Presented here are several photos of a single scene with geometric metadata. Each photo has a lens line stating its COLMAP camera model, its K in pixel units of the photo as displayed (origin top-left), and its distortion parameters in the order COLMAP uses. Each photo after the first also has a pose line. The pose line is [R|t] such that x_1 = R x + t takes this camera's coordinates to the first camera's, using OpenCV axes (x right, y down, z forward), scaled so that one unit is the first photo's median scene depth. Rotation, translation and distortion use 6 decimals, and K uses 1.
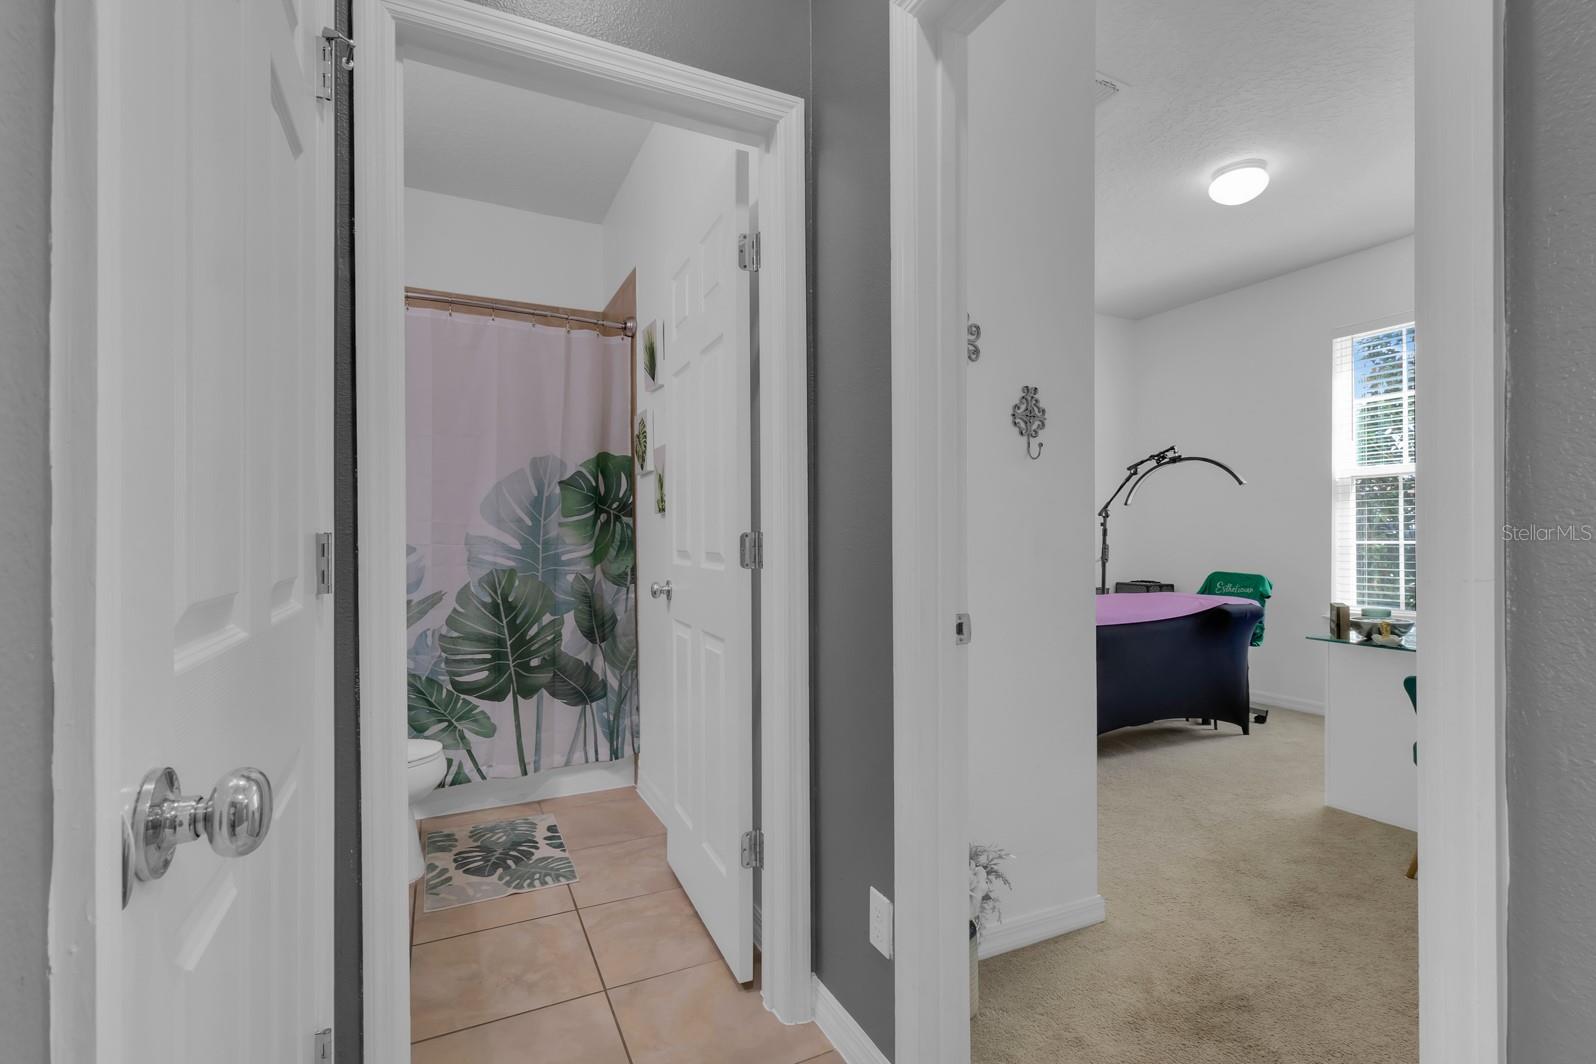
lens RADIAL K [[743.4, 0, 799.4], [0, 743.4, 528.5], [0, 0, 1]] dist [-0.000324, -0.000141]
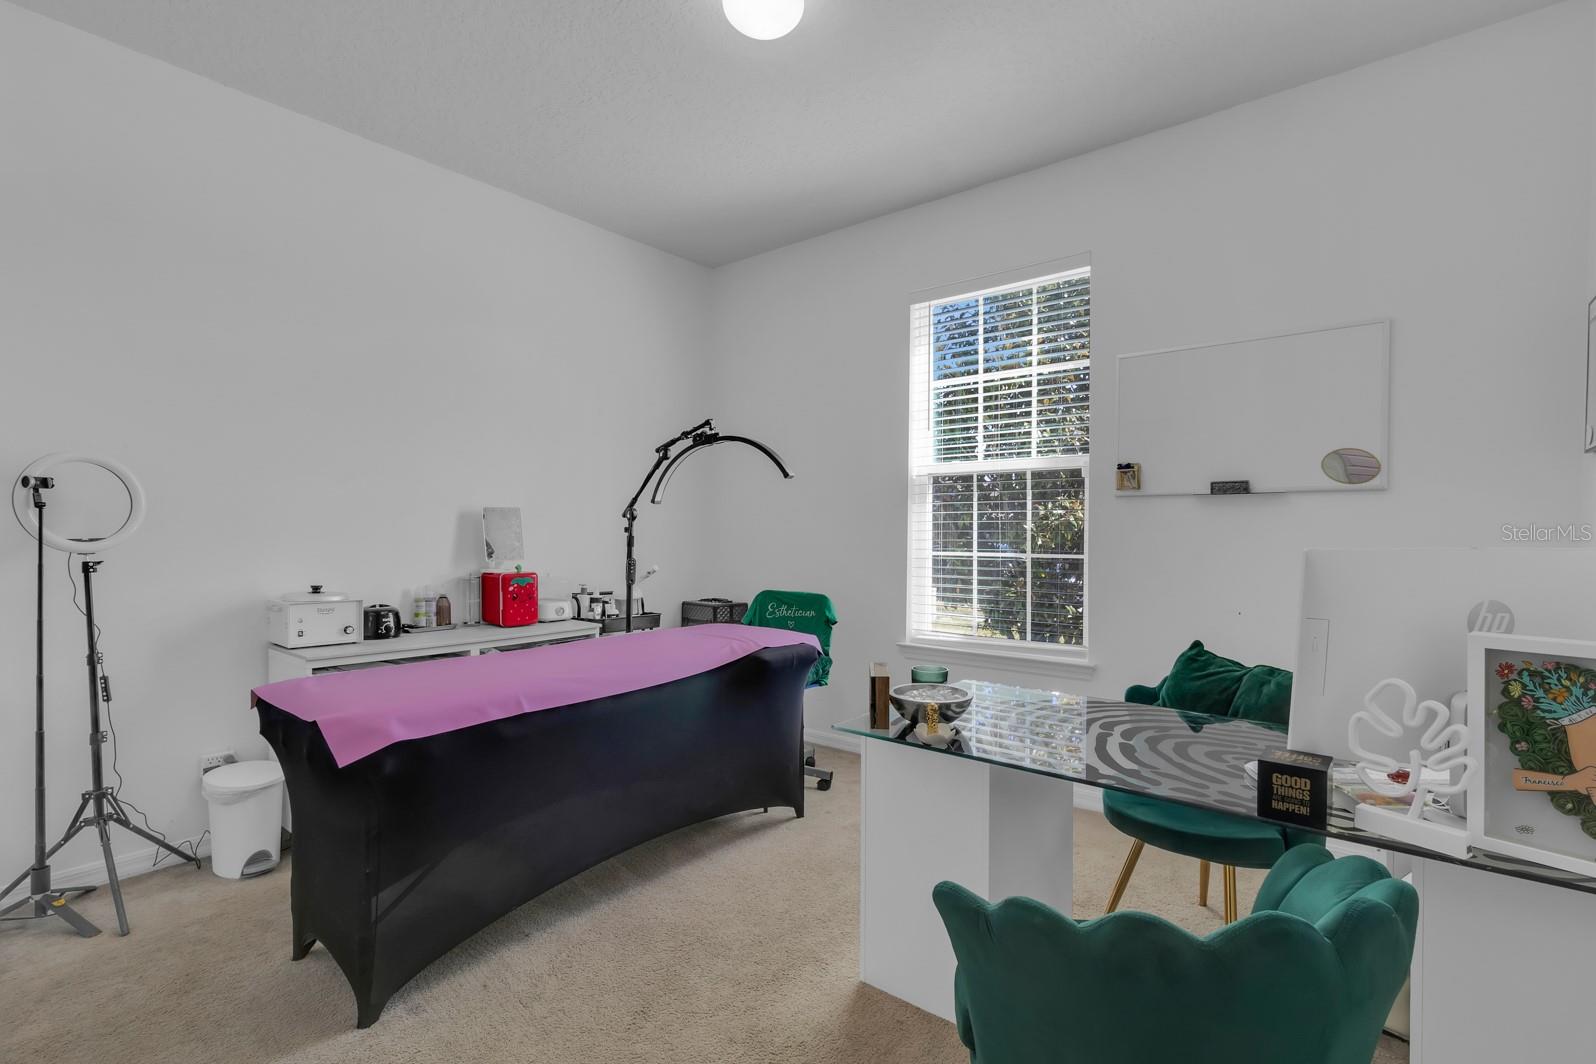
lens RADIAL K [[743.4, 0, 799.4], [0, 743.4, 528.5], [0, 0, 1]] dist [-0.000324, -0.000141]
pose [[0.909994, 0.007450, 0.414555, 0.276082], [-0.010383, 0.999934, 0.004821, -0.012234], [-0.414492, -0.008691, 0.910012, 0.312370]]
